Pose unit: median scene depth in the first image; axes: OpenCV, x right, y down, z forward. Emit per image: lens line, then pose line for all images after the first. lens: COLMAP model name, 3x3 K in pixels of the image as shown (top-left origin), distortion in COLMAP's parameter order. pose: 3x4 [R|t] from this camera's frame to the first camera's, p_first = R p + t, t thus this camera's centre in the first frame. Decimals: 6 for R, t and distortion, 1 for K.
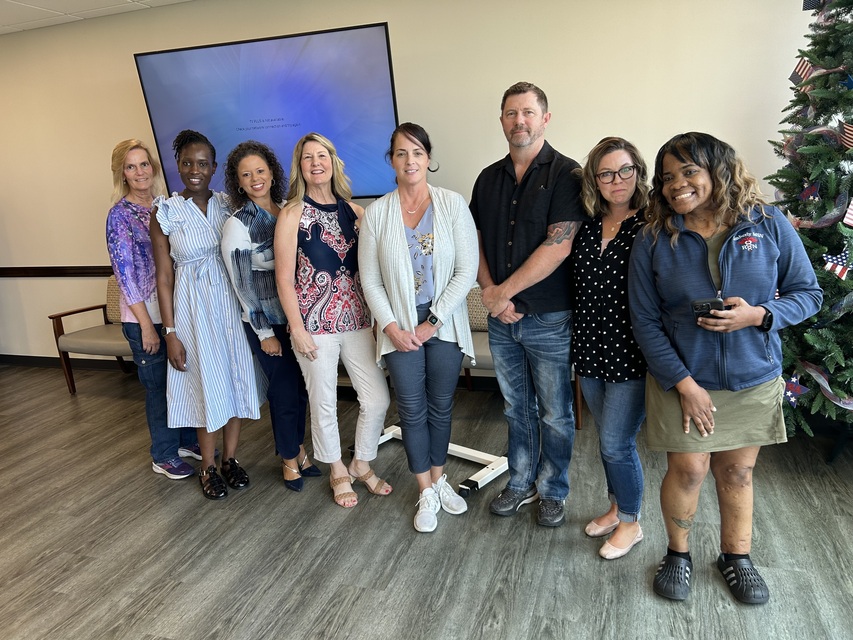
lens RADIAL K [[641.1, 0, 419.3], [0, 641.1, 323.7], [0, 0, 1]] dist [0.021113, -0.004610]
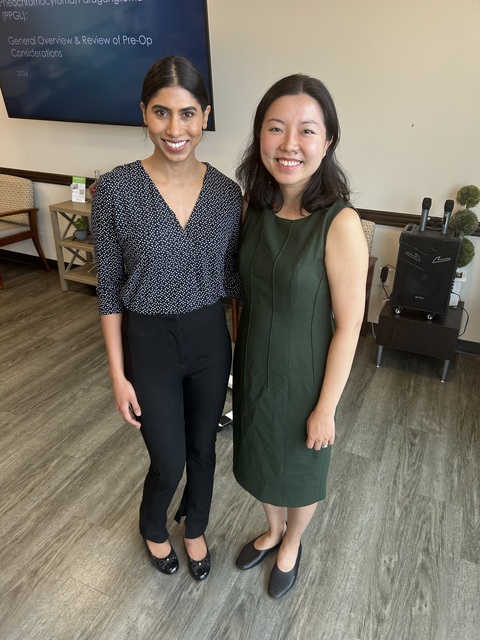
lens RADIAL K [[480.7, 0, 245.1], [0, 480.7, 316.3], [0, 0, 1]] dist [0.030636, -0.039532]
pose [[0.991468, 0.119156, -0.052854, 0.140351], [-0.105769, 0.972377, 0.208079, -0.101626], [0.076188, -0.200713, 0.976683, 0.250449]]
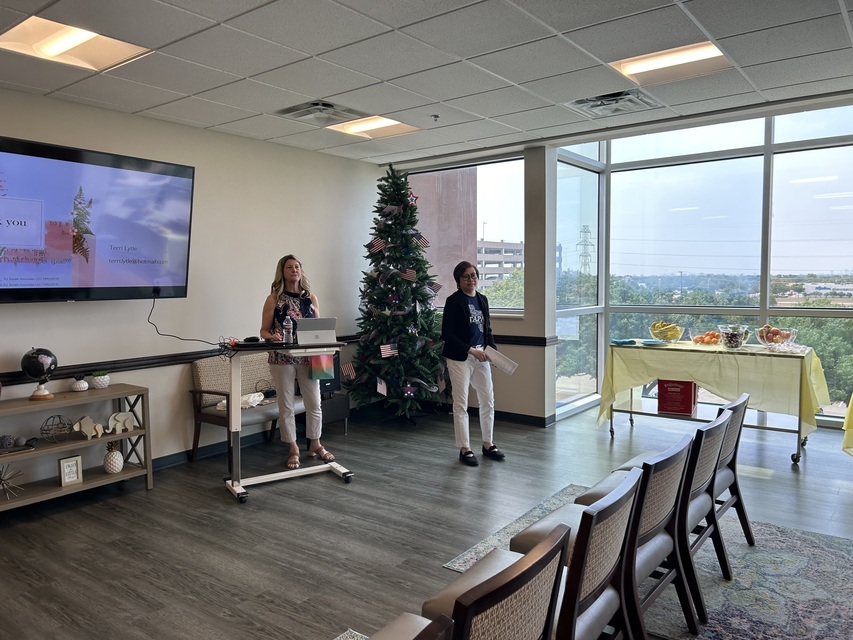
lens RADIAL K [[641.1, 0, 419.3], [0, 641.1, 323.7], [0, 0, 1]] dist [0.021113, -0.004610]
pose [[0.325687, -0.006511, 0.945455, -1.389514], [0.219616, 0.973147, -0.068951, 0.044592], [-0.919618, 0.230093, 0.318371, 0.278613]]
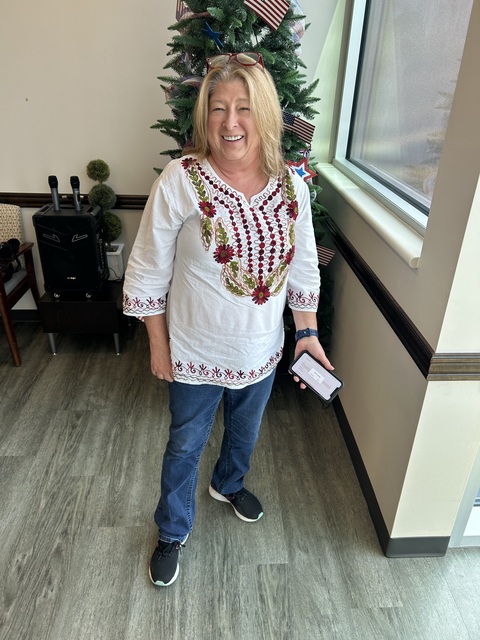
lens RADIAL K [[480.7, 0, 245.1], [0, 480.7, 316.3], [0, 0, 1]] dist [0.030636, -0.039532]
pose [[0.924626, -0.084859, 0.371302, 0.390659], [-0.001827, 0.973865, 0.227122, -0.117481], [-0.380871, -0.210681, 0.900306, 0.223860]]
